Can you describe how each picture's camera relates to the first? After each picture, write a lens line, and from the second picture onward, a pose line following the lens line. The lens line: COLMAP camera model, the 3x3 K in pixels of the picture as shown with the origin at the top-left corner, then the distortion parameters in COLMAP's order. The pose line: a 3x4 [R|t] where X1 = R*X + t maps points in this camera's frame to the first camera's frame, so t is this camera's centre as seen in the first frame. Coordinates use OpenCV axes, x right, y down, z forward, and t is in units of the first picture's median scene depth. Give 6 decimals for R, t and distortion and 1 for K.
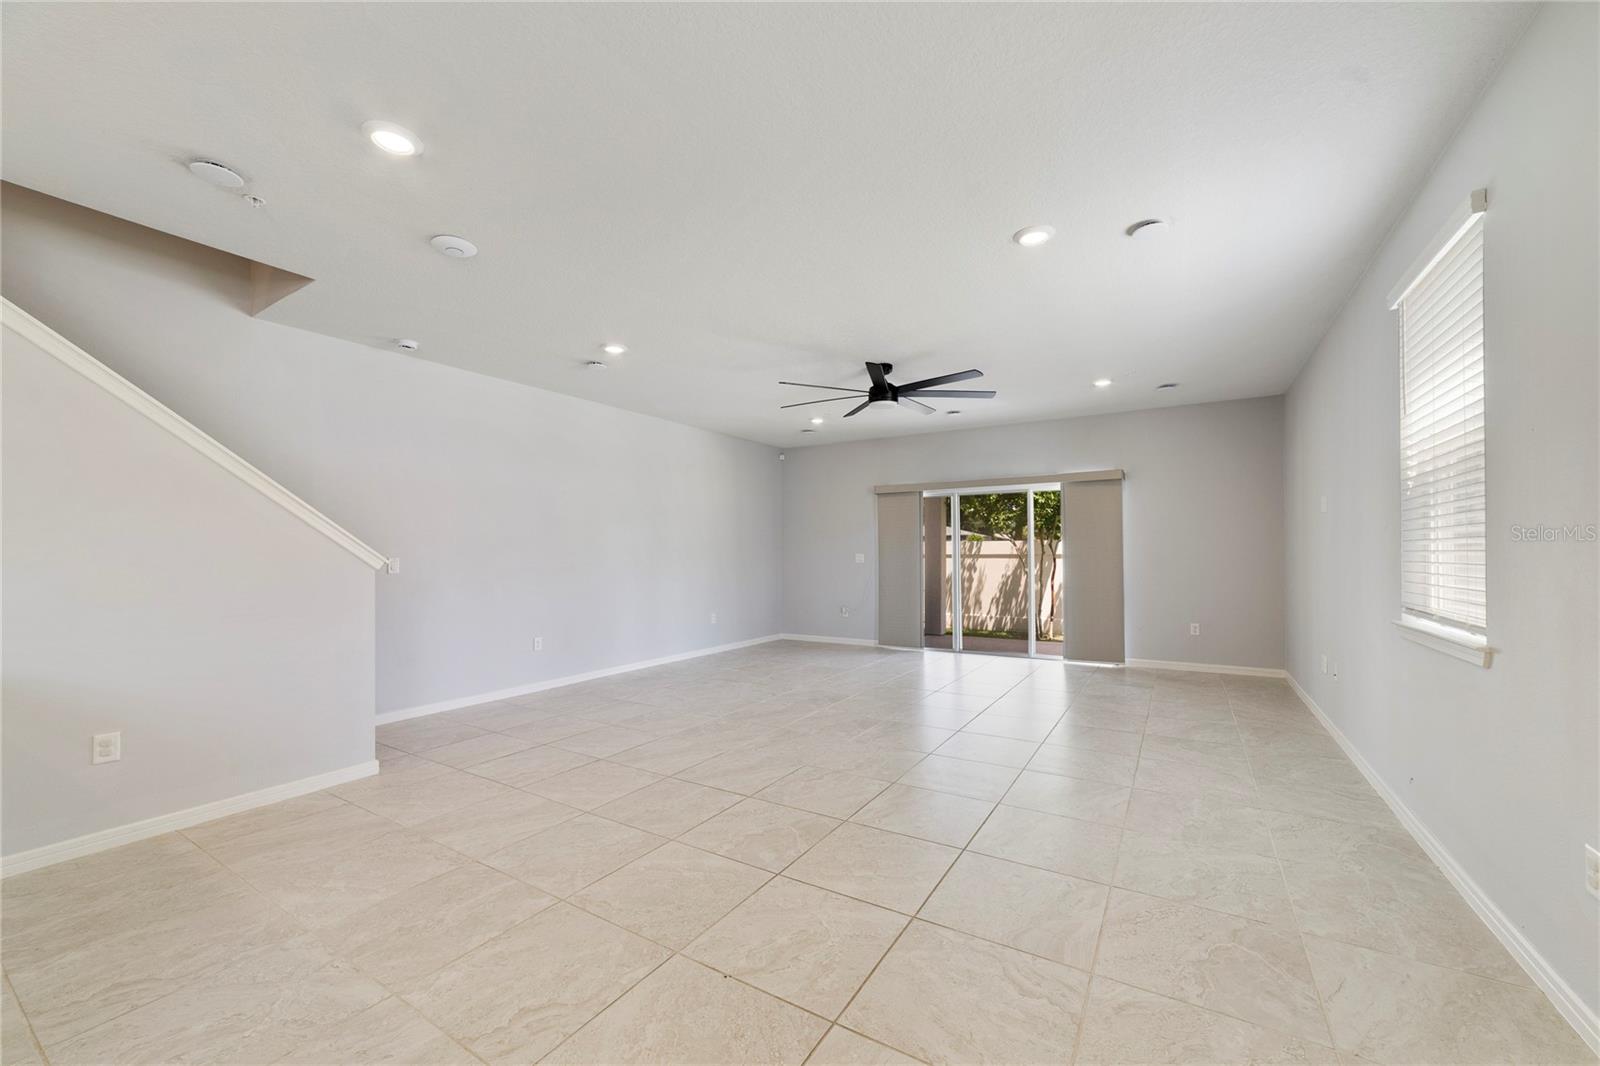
lens RADIAL K [[614.6, 0, 806.2], [0, 614.6, 549.7], [0, 0, 1]] dist [-0.016125, 0.003144]
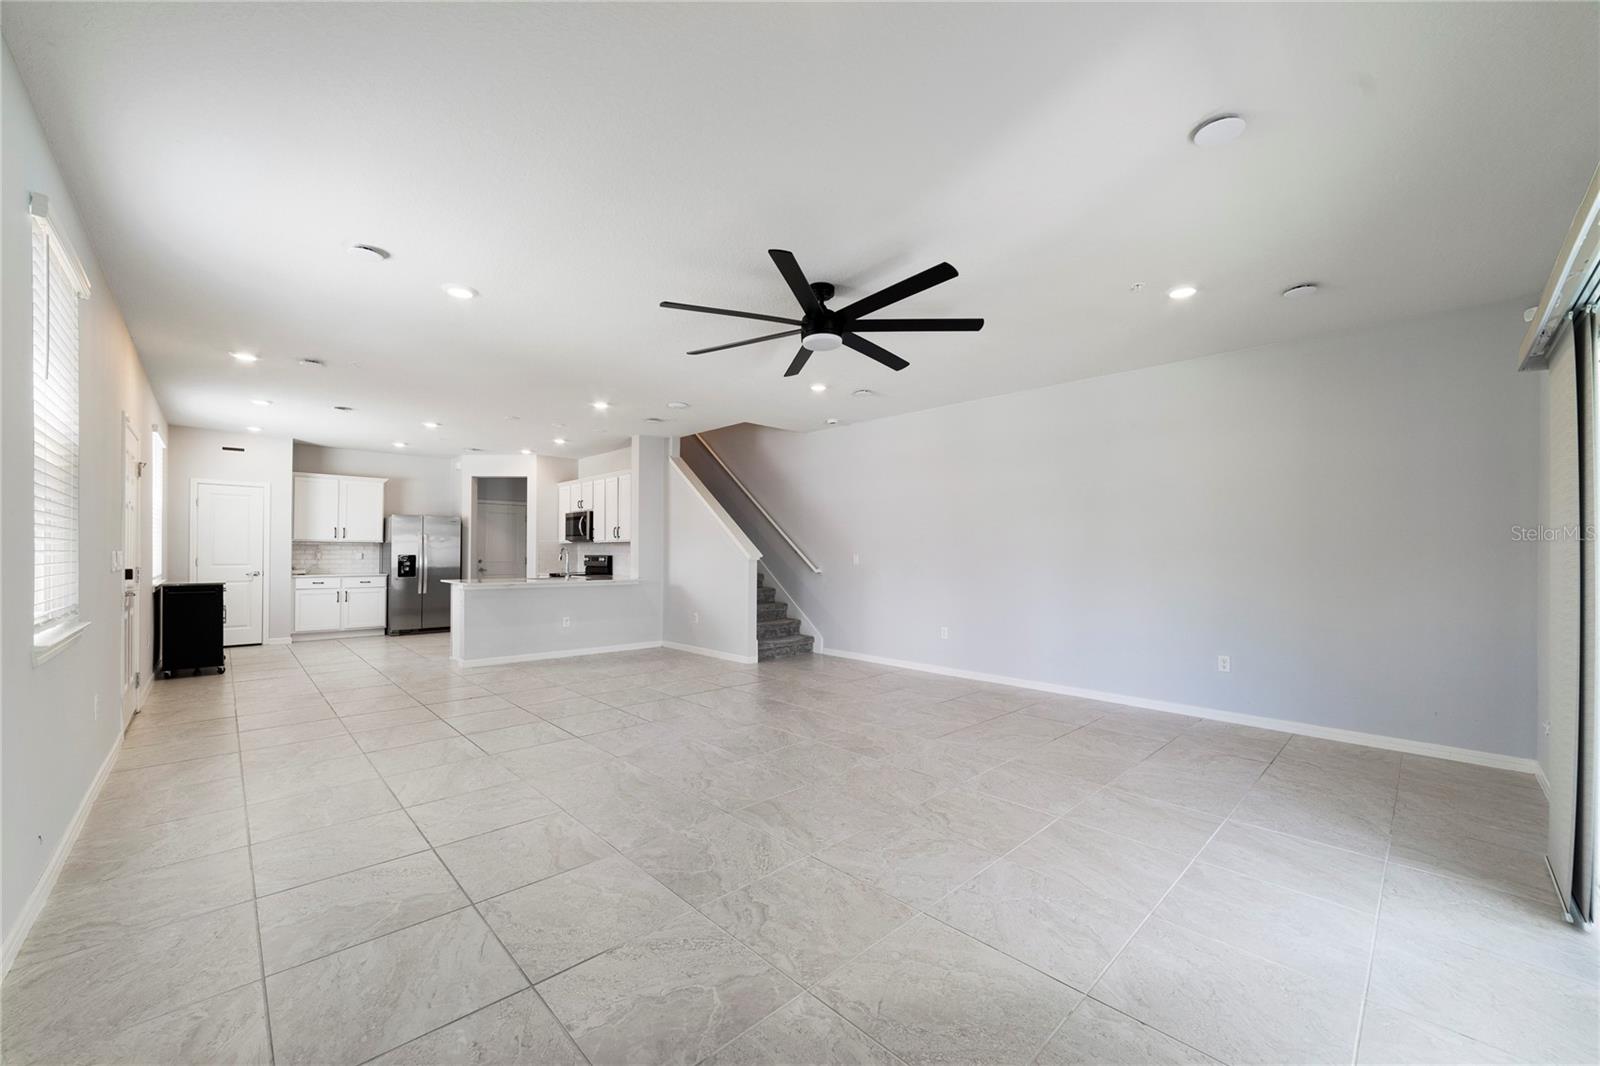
lens RADIAL K [[614.6, 0, 804.4], [0, 614.6, 548.8], [0, 0, 1]] dist [-0.016125, 0.003144]
pose [[-0.250203, -0.002002, -0.968191, 0.970151], [0.003274, 0.999990, -0.002914, 0.003024], [0.968188, -0.003899, -0.250195, 1.387579]]
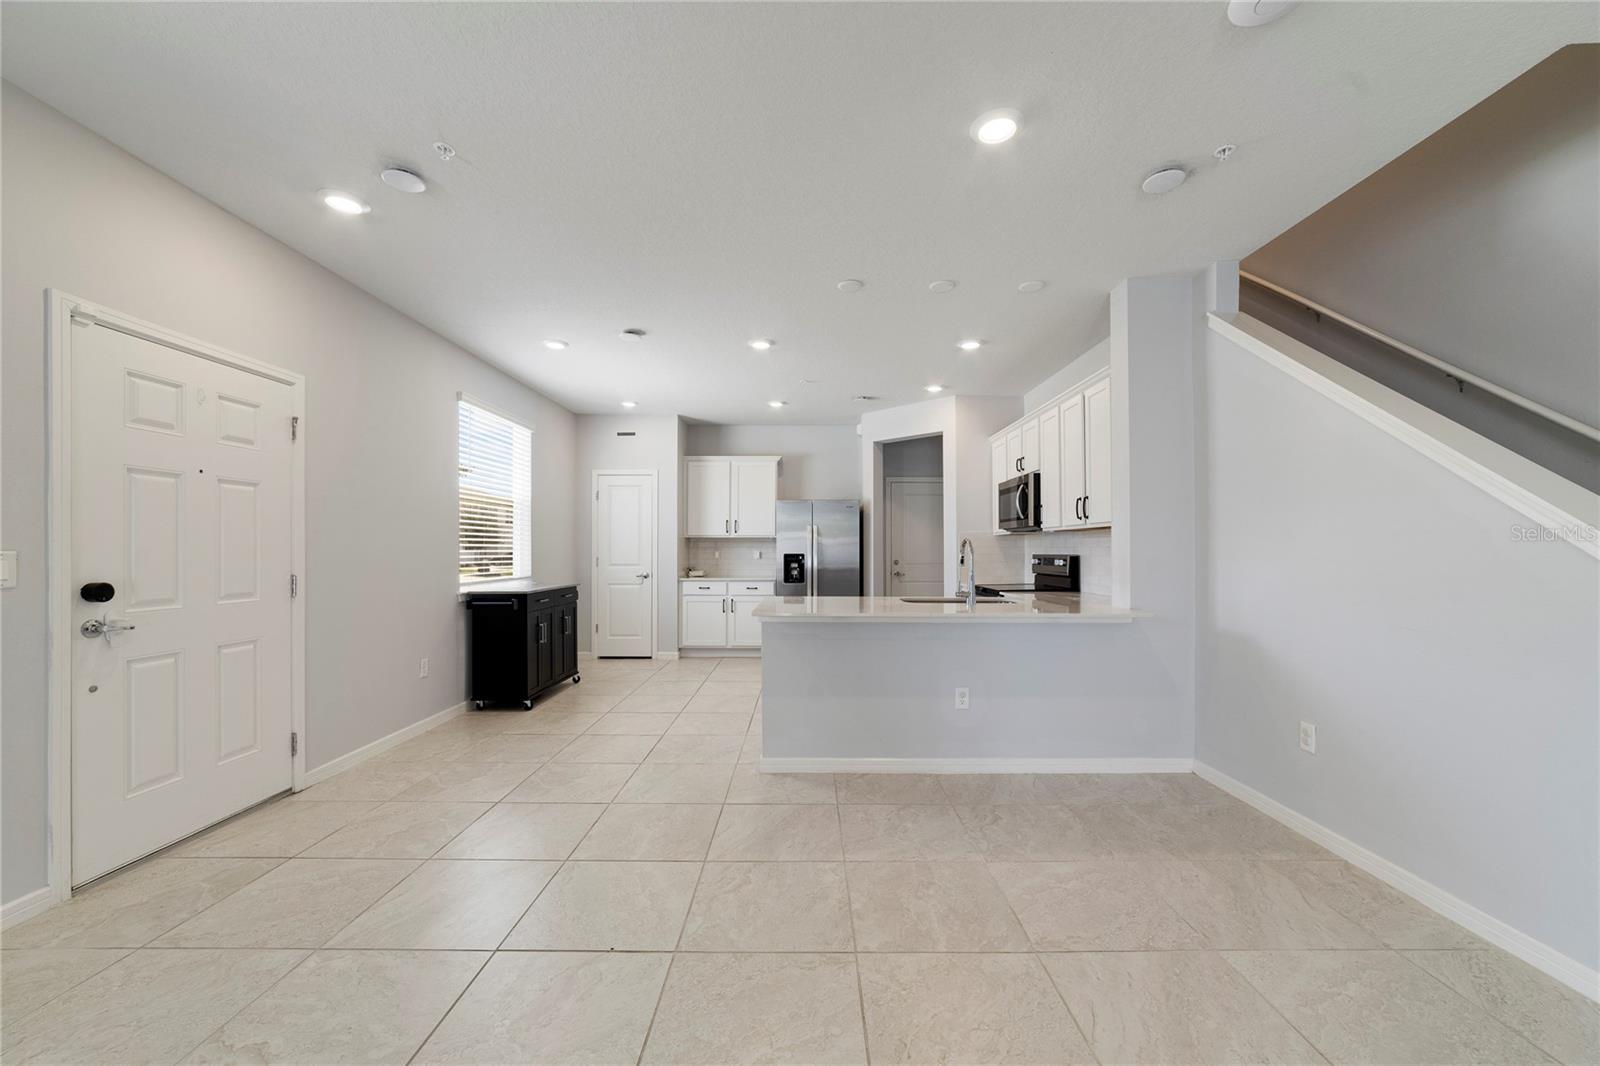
lens RADIAL K [[614.6, 0, 802.2], [0, 614.6, 545.4], [0, 0, 1]] dist [-0.016125, 0.003144]
pose [[-0.855094, 0.002543, -0.518466, 0.055961], [0.008182, 0.999930, -0.008589, 0.005477], [0.518408, -0.011586, -0.855055, 0.886182]]
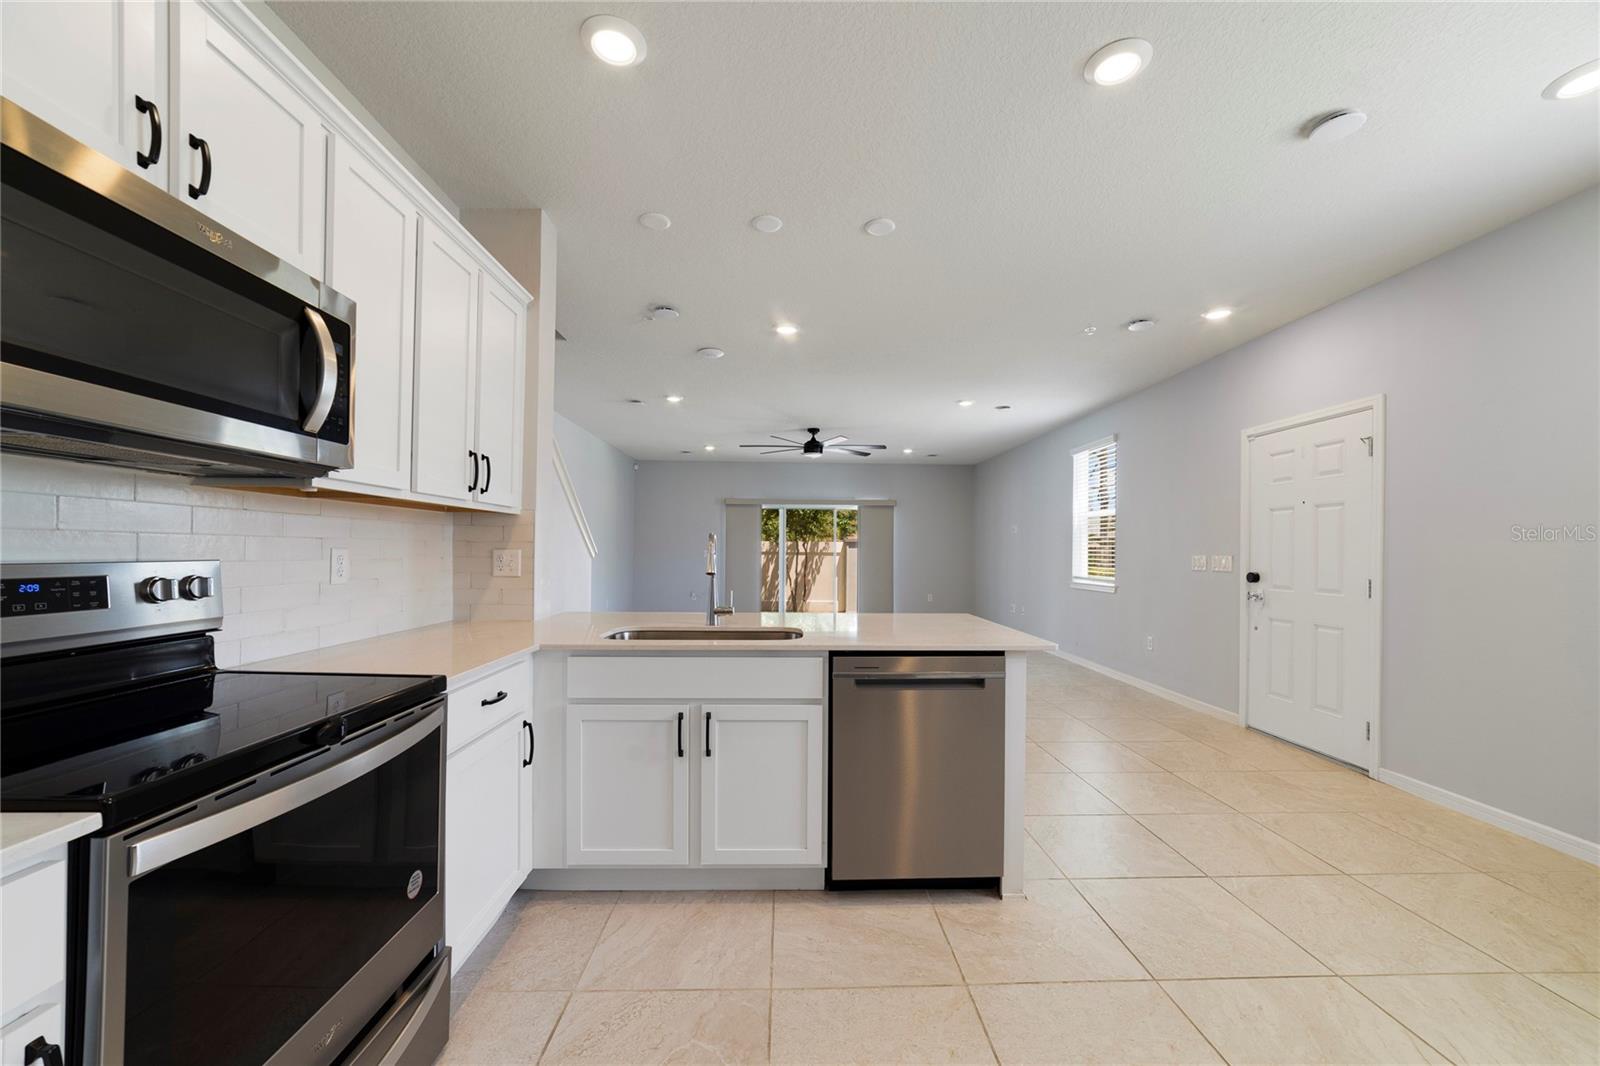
lens RADIAL K [[614.6, 0, 796.7], [0, 614.6, 544.3], [0, 0, 1]] dist [-0.016125, 0.003144]
pose [[0.840638, 0.020937, 0.541193, -0.881633], [-0.018793, 0.999778, -0.009487, 0.005743], [-0.541271, -0.002195, 0.840845, -0.325891]]
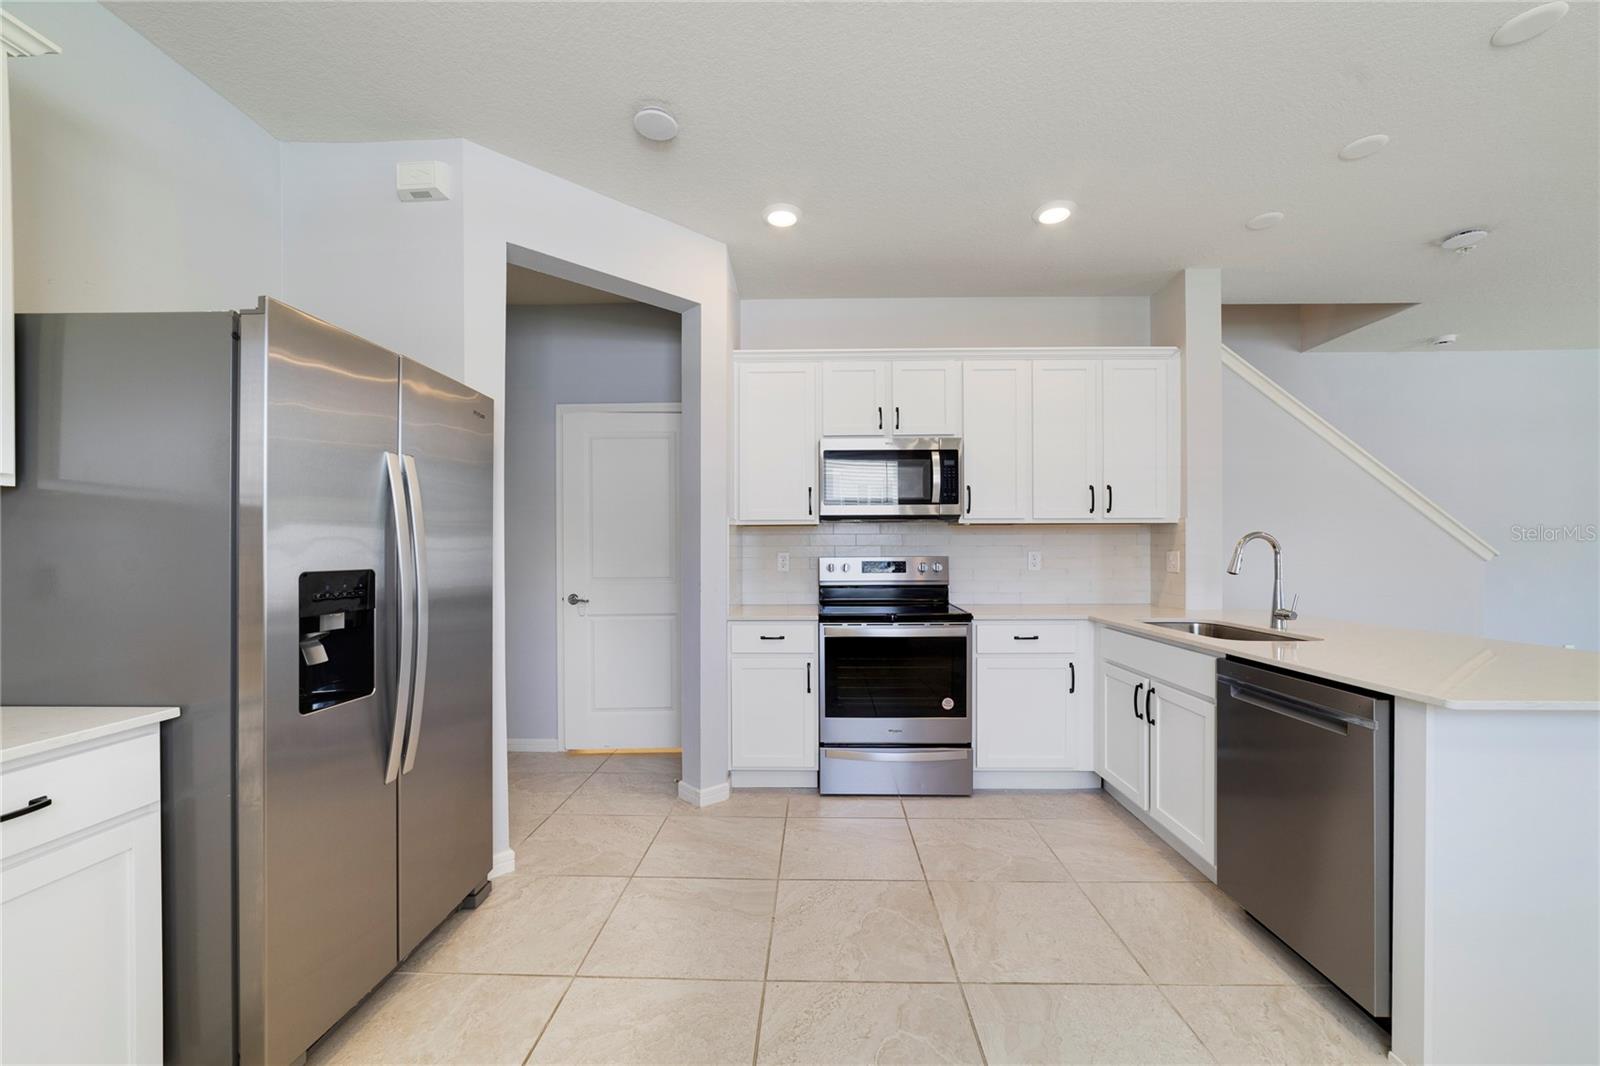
lens RADIAL K [[614.6, 0, 804.5], [0, 614.6, 549.4], [0, 0, 1]] dist [-0.016125, 0.003144]
pose [[0.500407, 0.007233, -0.865760, -0.322070], [0.003316, 0.999942, 0.010270, -0.001244], [0.865784, -0.008011, 0.500354, -0.450459]]
